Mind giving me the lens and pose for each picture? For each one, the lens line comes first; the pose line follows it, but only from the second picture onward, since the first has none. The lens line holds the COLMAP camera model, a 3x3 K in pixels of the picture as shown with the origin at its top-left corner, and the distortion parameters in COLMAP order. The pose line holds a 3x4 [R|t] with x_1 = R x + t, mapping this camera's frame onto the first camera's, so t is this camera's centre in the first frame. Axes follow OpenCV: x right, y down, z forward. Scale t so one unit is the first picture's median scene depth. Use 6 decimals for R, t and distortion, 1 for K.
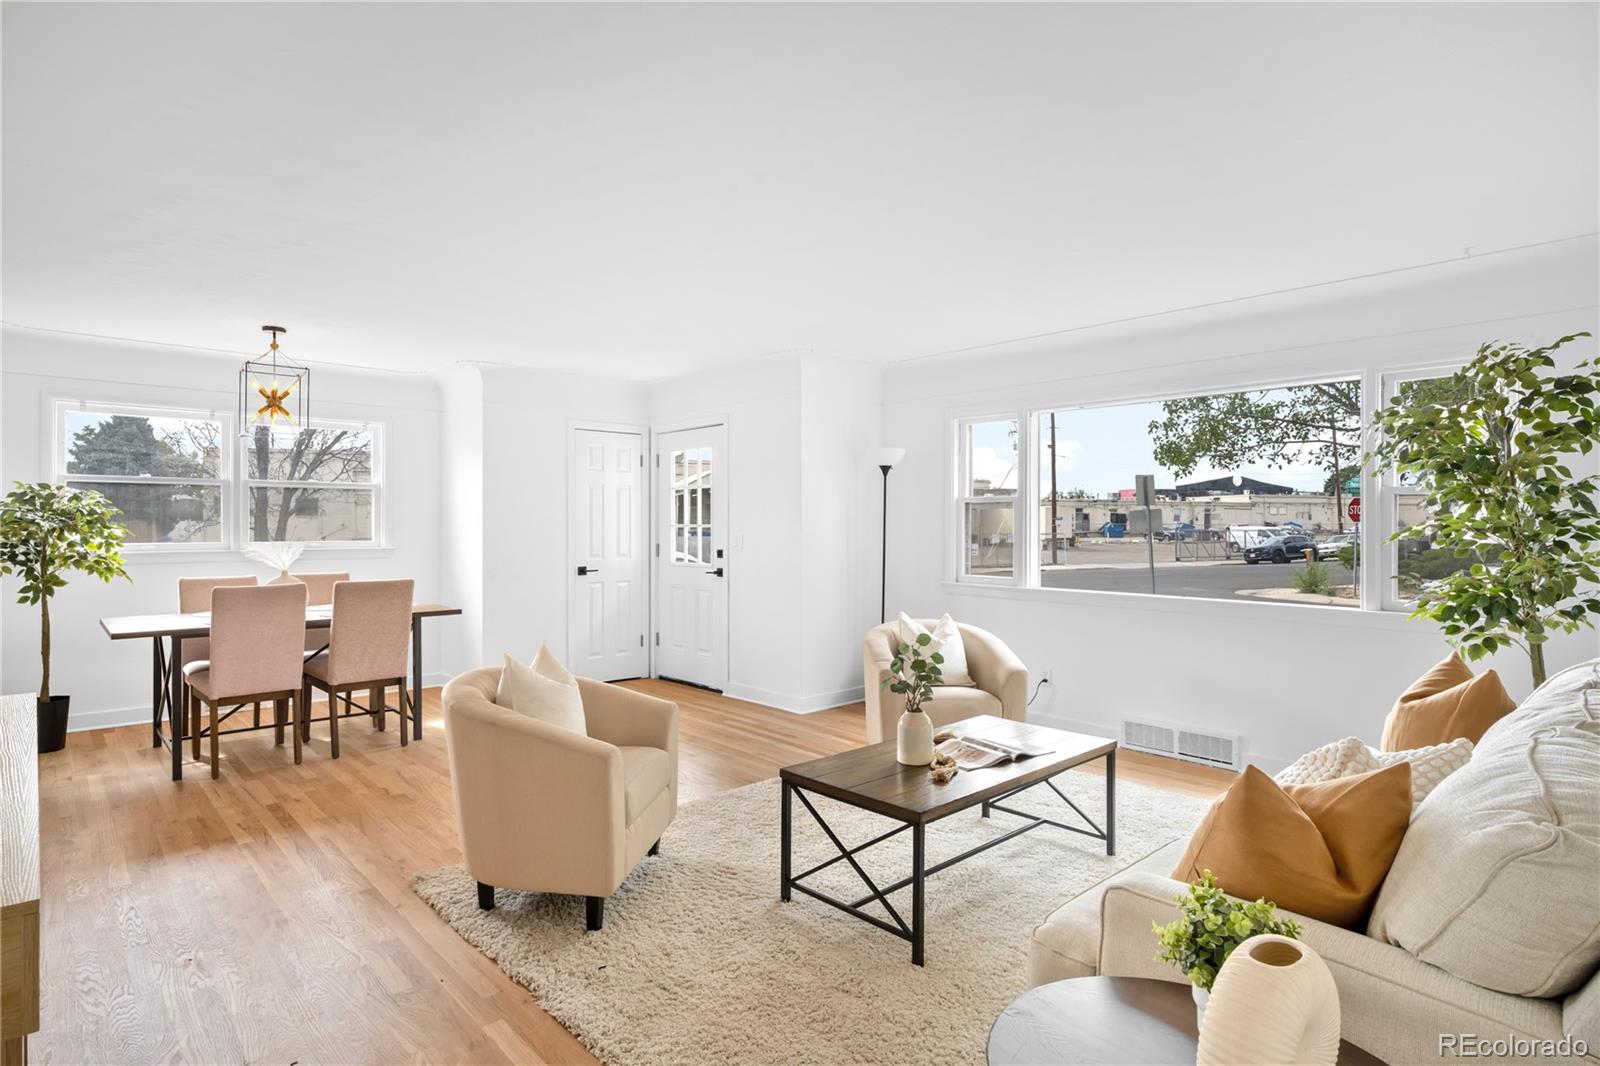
lens RADIAL K [[847.3, 0, 800.8], [0, 847.3, 526.1], [0, 0, 1]] dist [-0.003315, -0.000547]
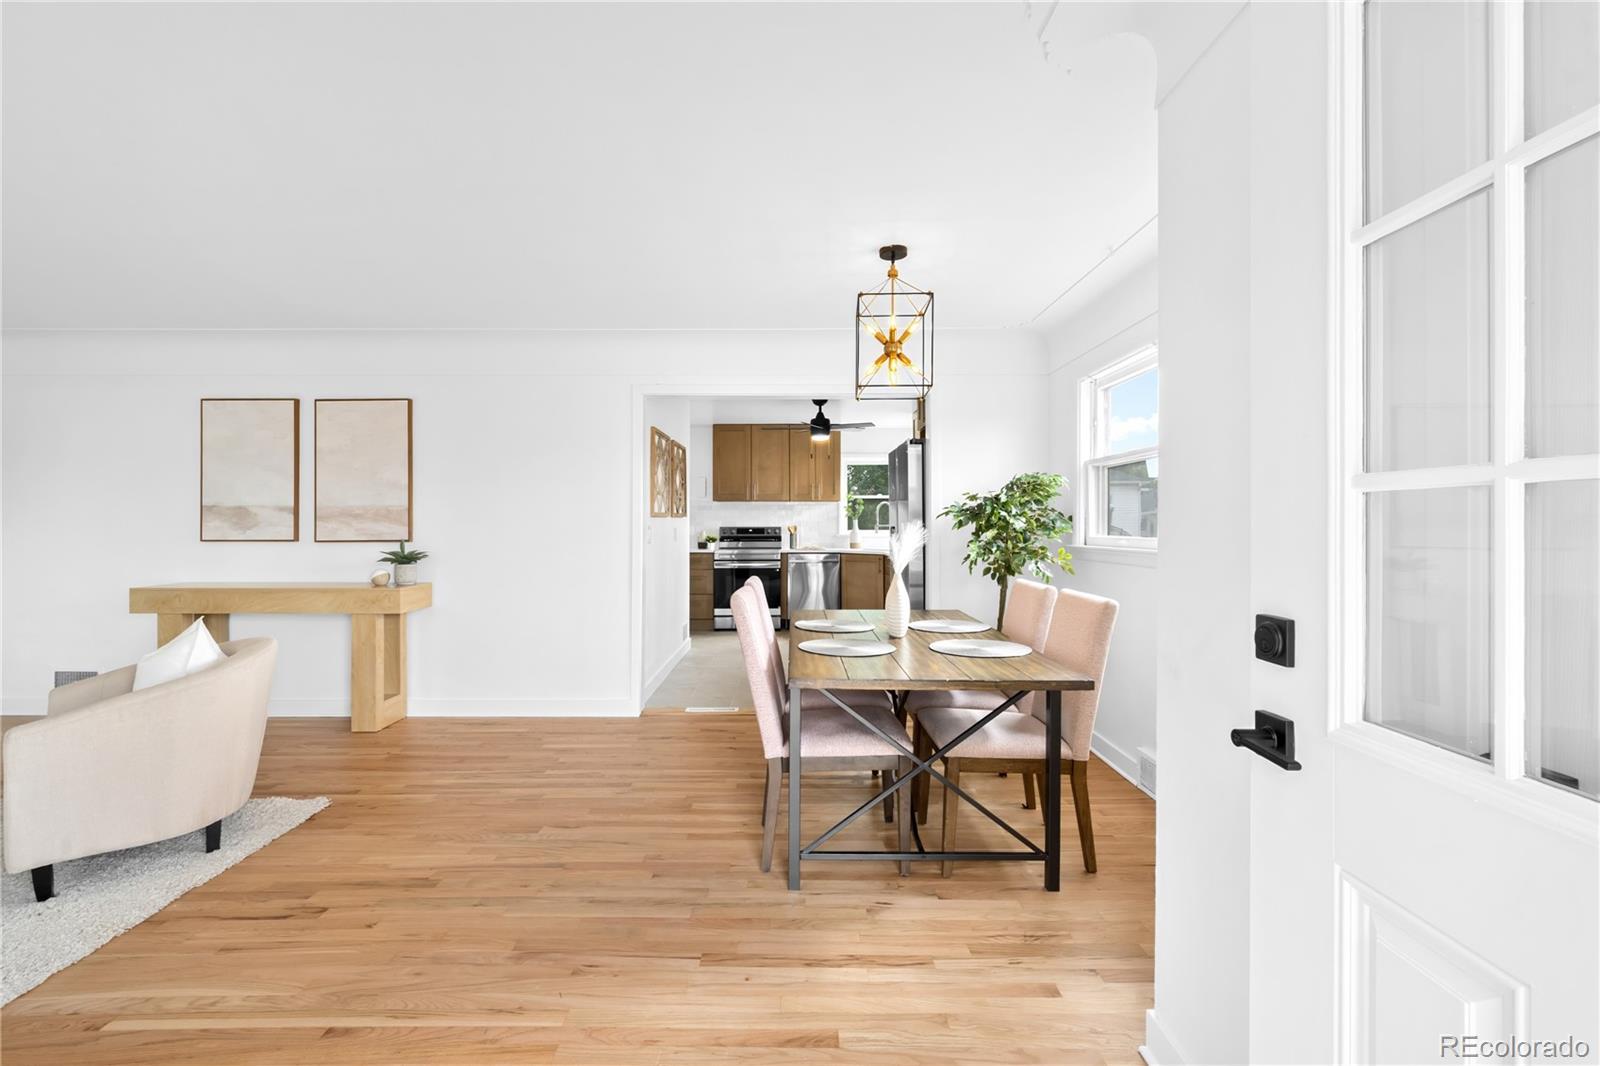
lens RADIAL K [[674.9, 0, 798.0], [0, 674.9, 523.9], [0, 0, 1]] dist [-0.001489, -0.000196]
pose [[-0.667781, 0.002614, -0.744353, -0.115245], [-0.000592, 0.999992, 0.004042, 0.006397], [0.744358, 0.003140, -0.667774, 1.272052]]
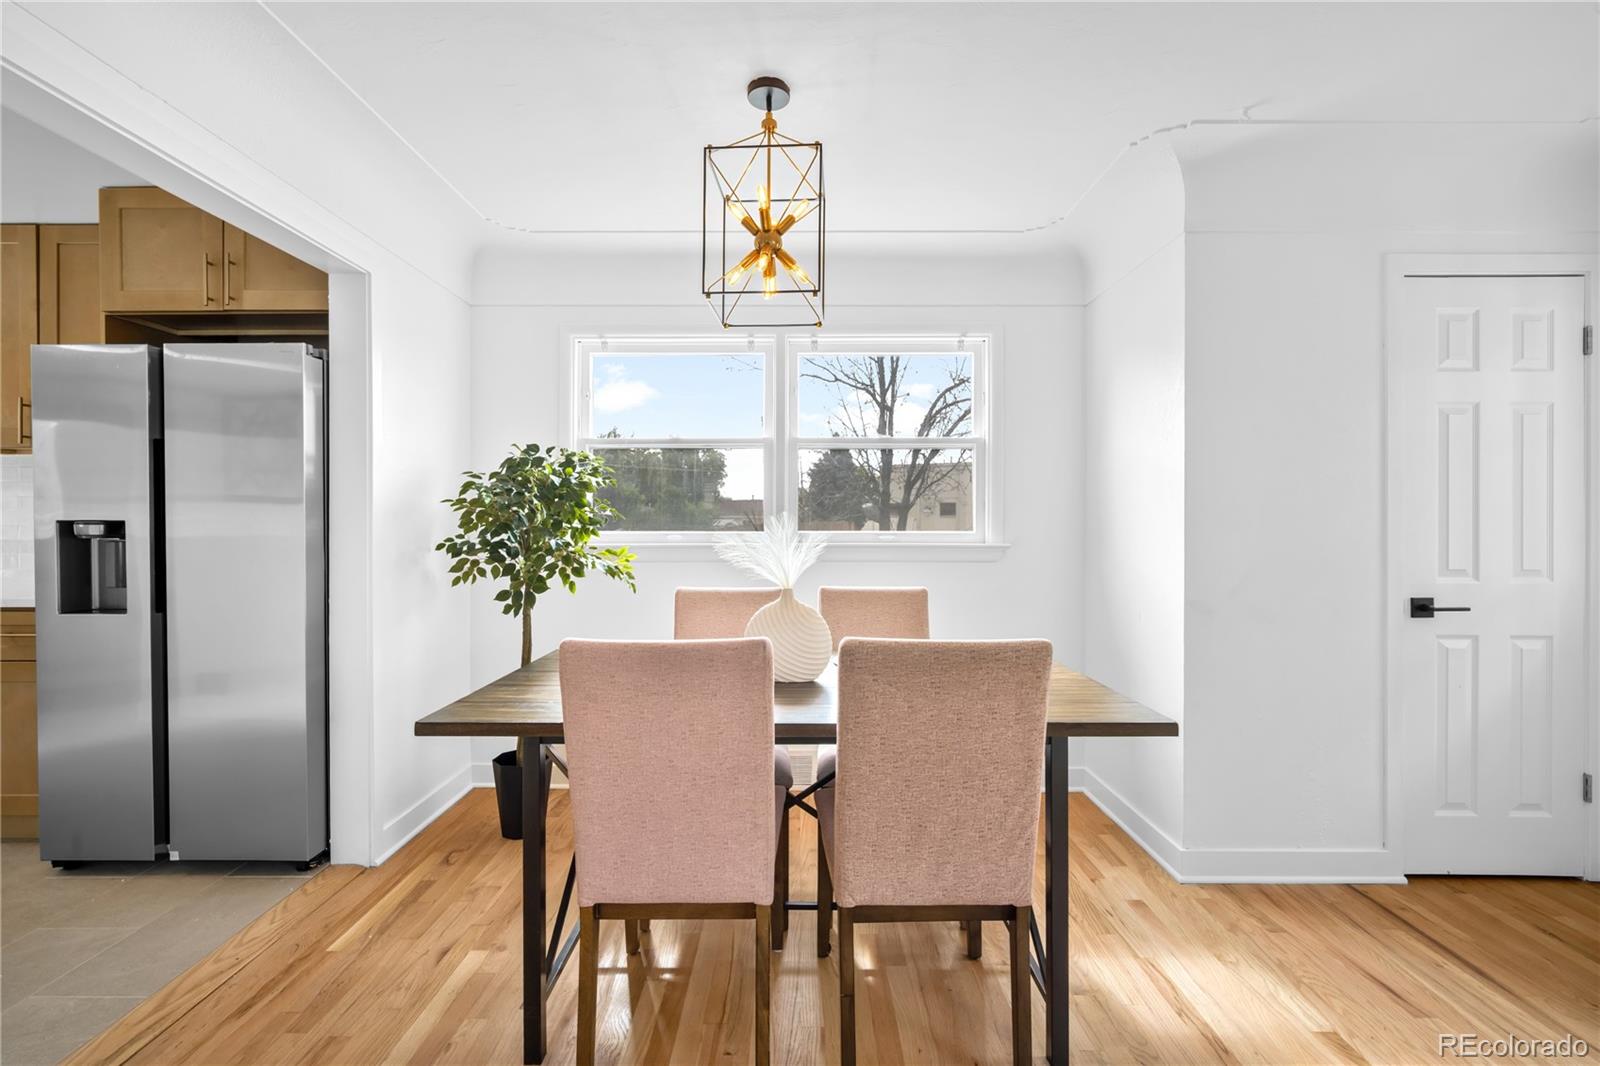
lens RADIAL K [[703.2, 0, 791.4], [0, 703.2, 527.0], [0, 0, 1]] dist [-0.000785, -0.000168]
pose [[0.728374, 0.003084, -0.685173, -0.320058], [-0.001640, 0.999995, 0.002757, 0.015379], [0.685178, -0.000884, 0.728375, 0.680716]]
